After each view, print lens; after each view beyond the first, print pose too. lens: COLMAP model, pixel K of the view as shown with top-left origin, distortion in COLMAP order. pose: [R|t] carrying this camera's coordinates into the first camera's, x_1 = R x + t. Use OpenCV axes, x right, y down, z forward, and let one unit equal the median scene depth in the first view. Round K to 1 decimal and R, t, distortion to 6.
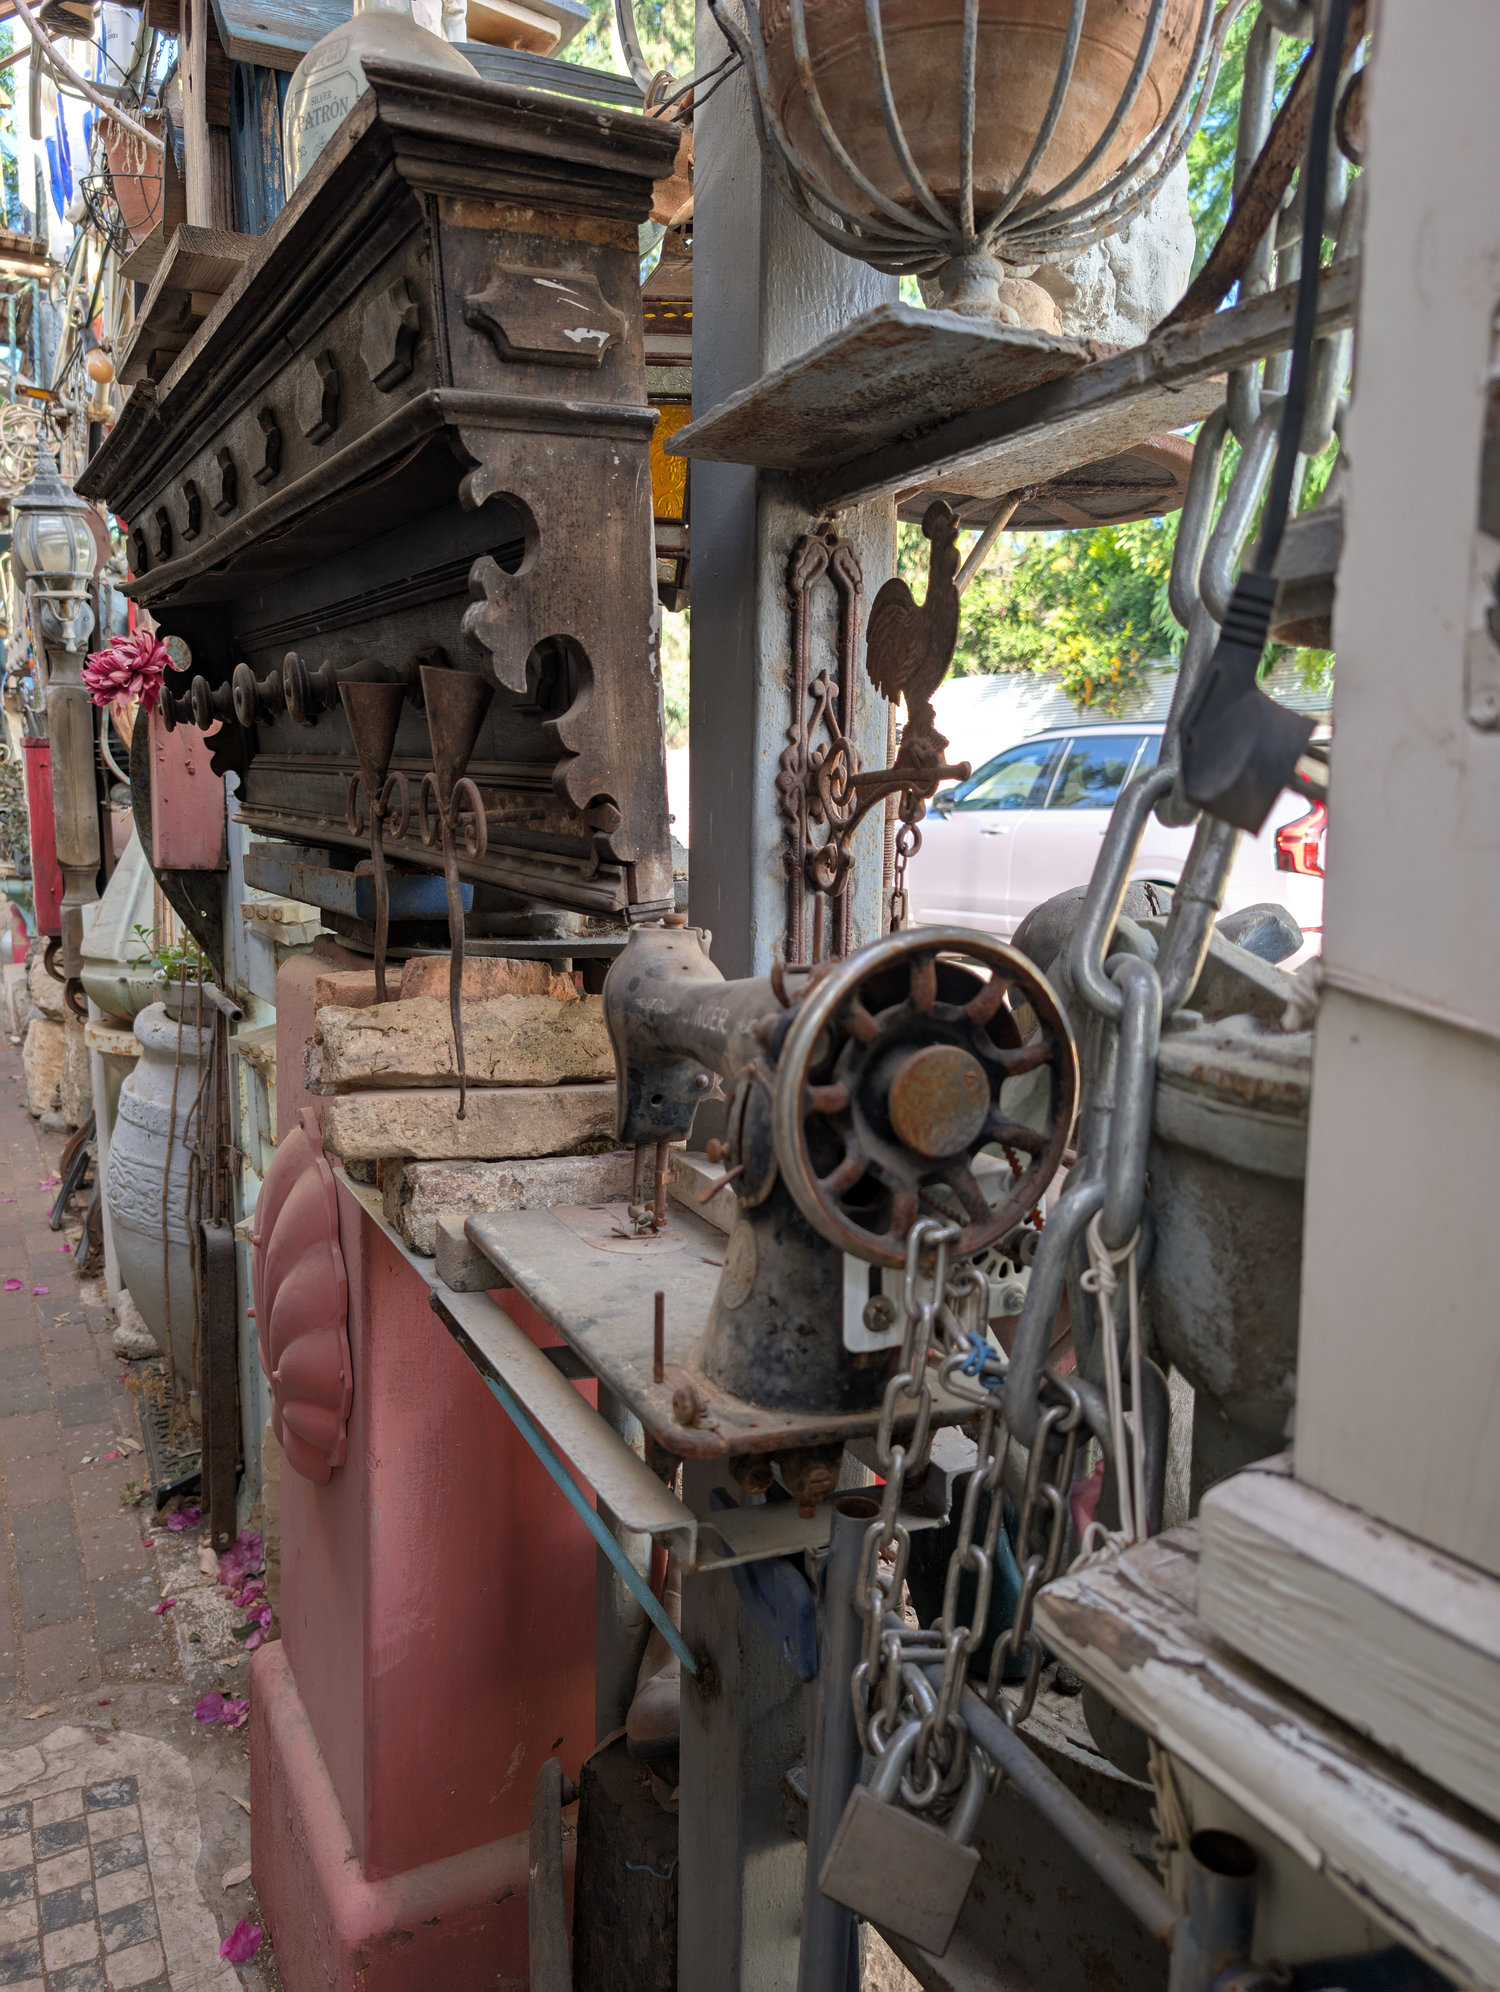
lens RADIAL K [[1456.2, 0, 763.5], [0, 1456.2, 996.9], [0, 0, 1]] dist [0.014217, -0.011953]
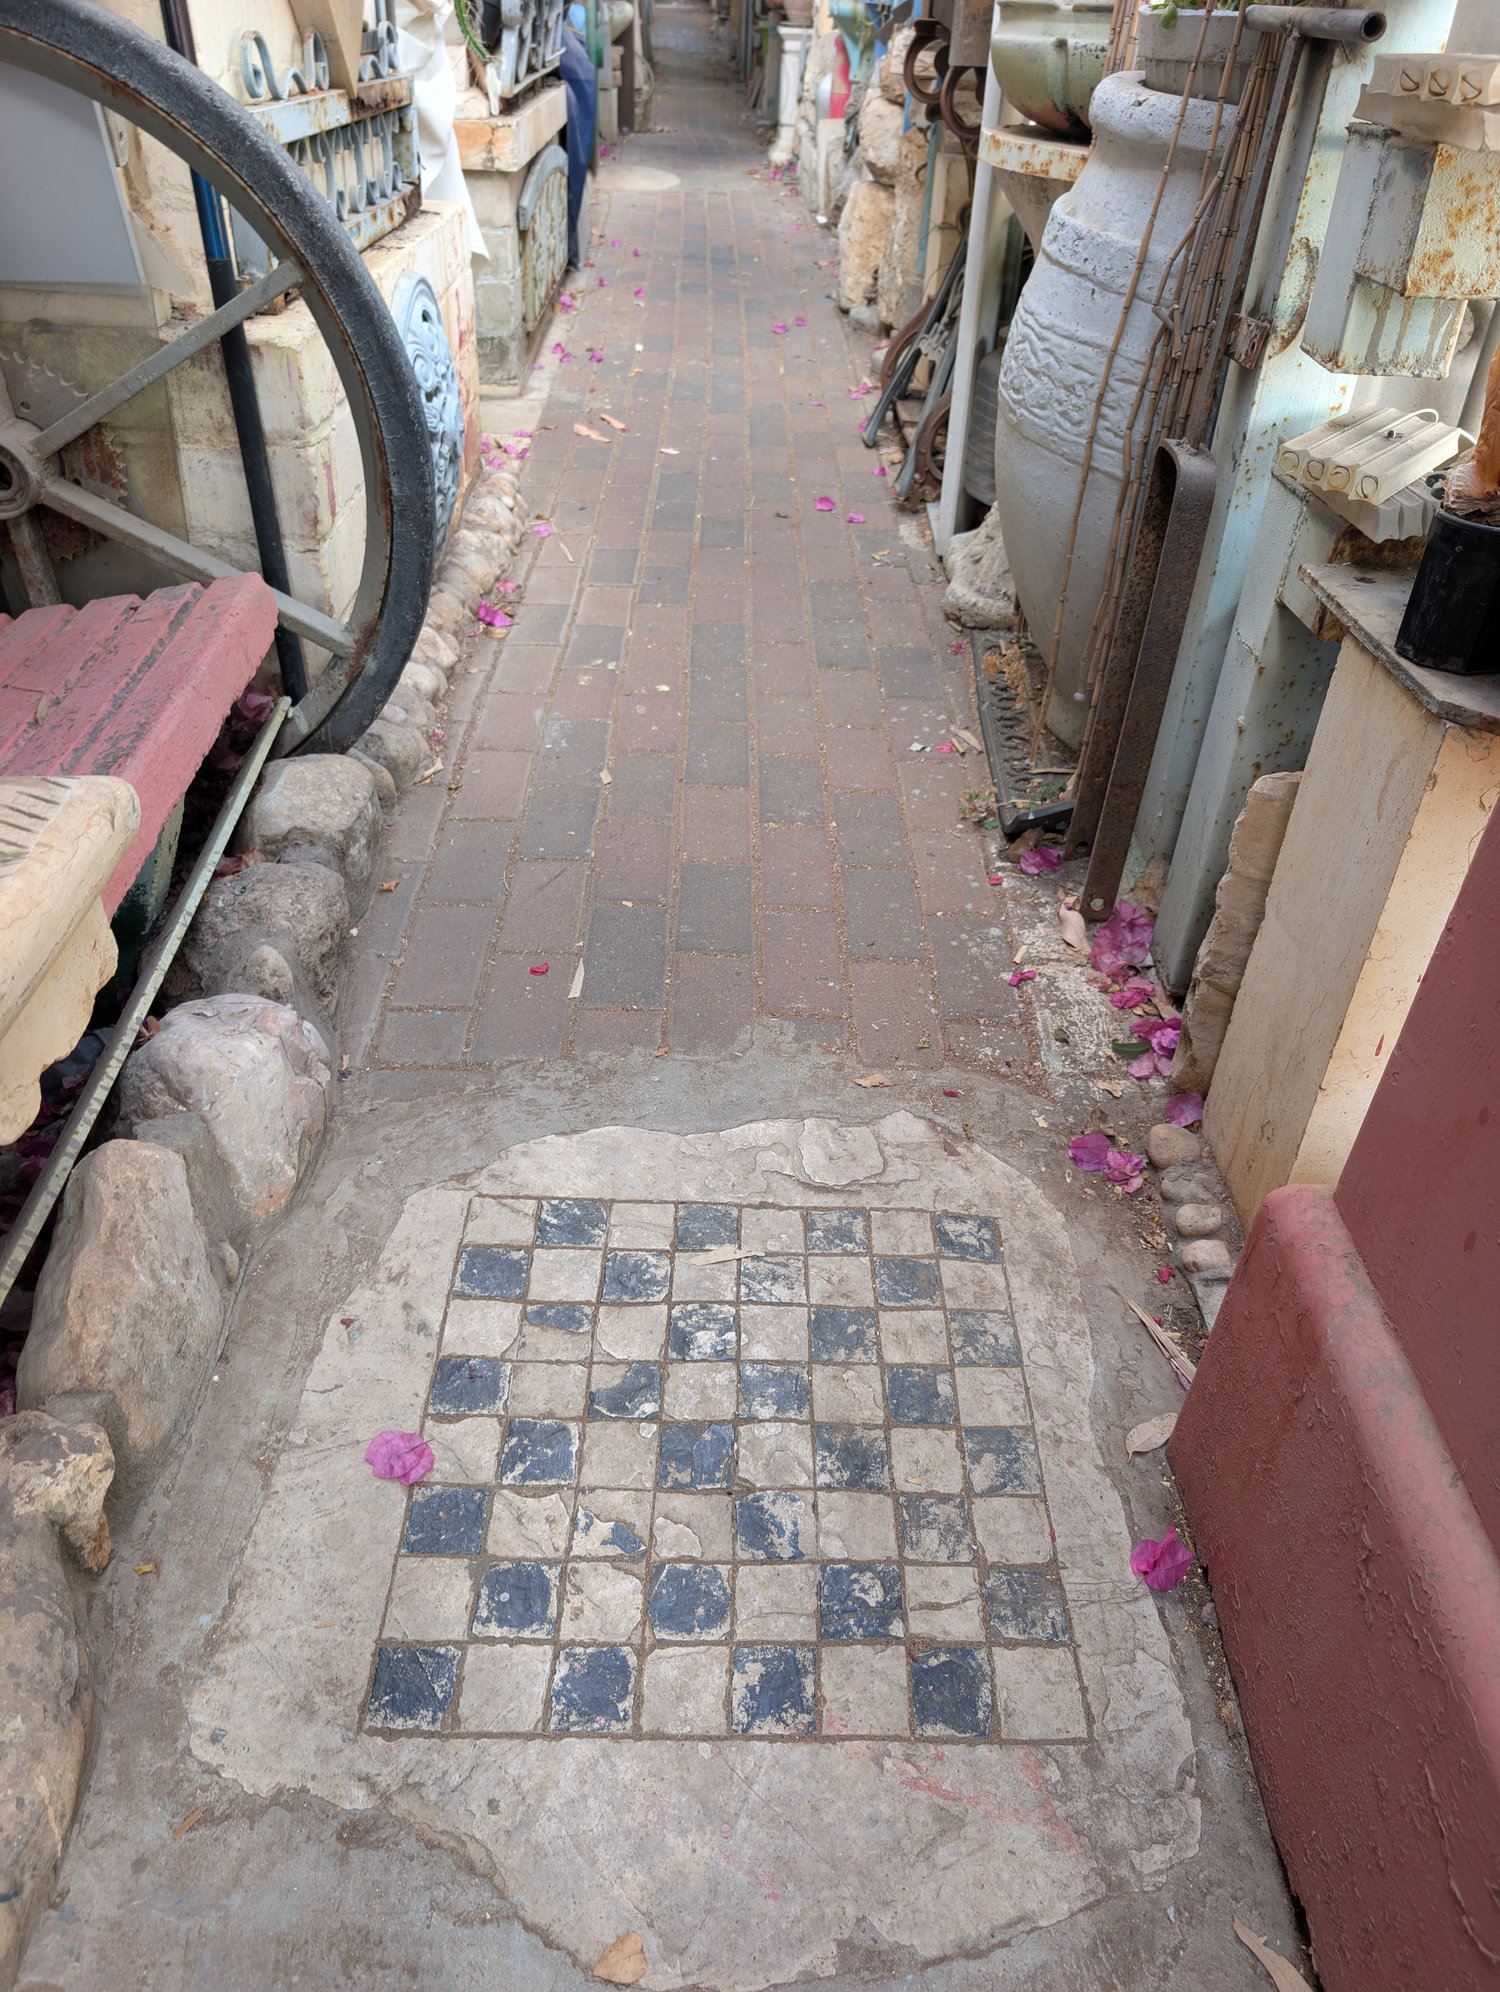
lens RADIAL K [[1456.2, 0, 755.0], [0, 1456.2, 985.9], [0, 0, 1]] dist [0.014217, -0.011953]
pose [[0.877870, 0.299634, -0.373582, -0.242510], [-0.103871, 0.880648, 0.462245, 0.091015], [0.467498, -0.366987, 0.804218, 0.331038]]
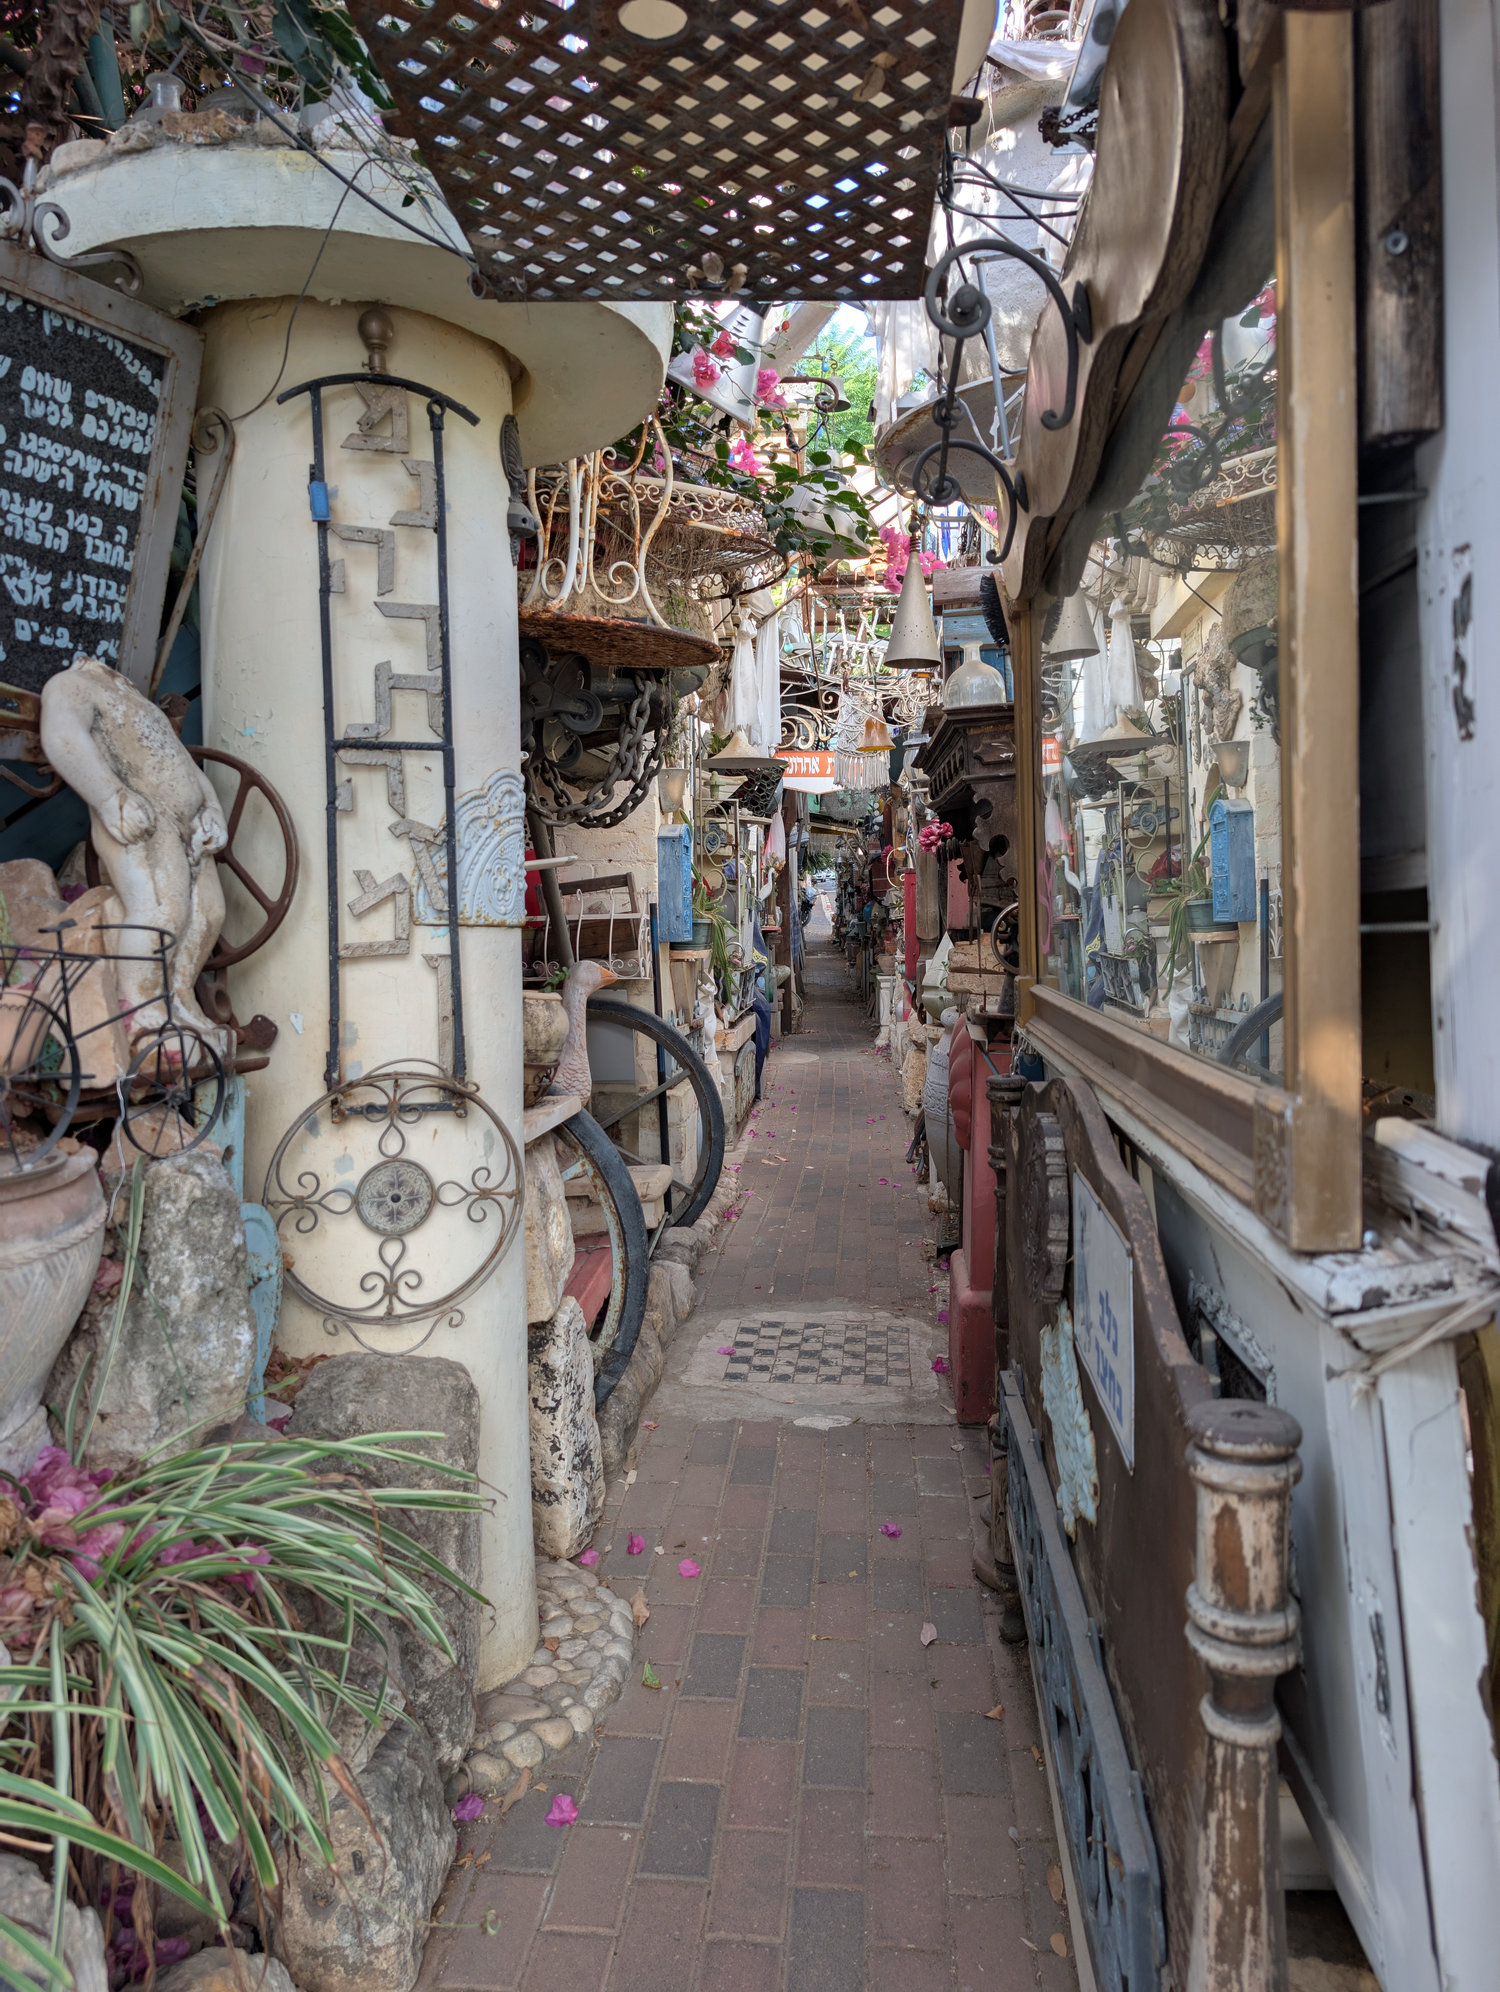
lens RADIAL K [[1456.2, 0, 751.1], [0, 1456.2, 993.0], [0, 0, 1]] dist [0.014217, -0.011953]
pose [[0.829001, 0.014733, -0.559053, 0.489514], [-0.061987, 0.995914, -0.065673, 0.150617], [0.555801, 0.089096, 0.826527, -0.819950]]
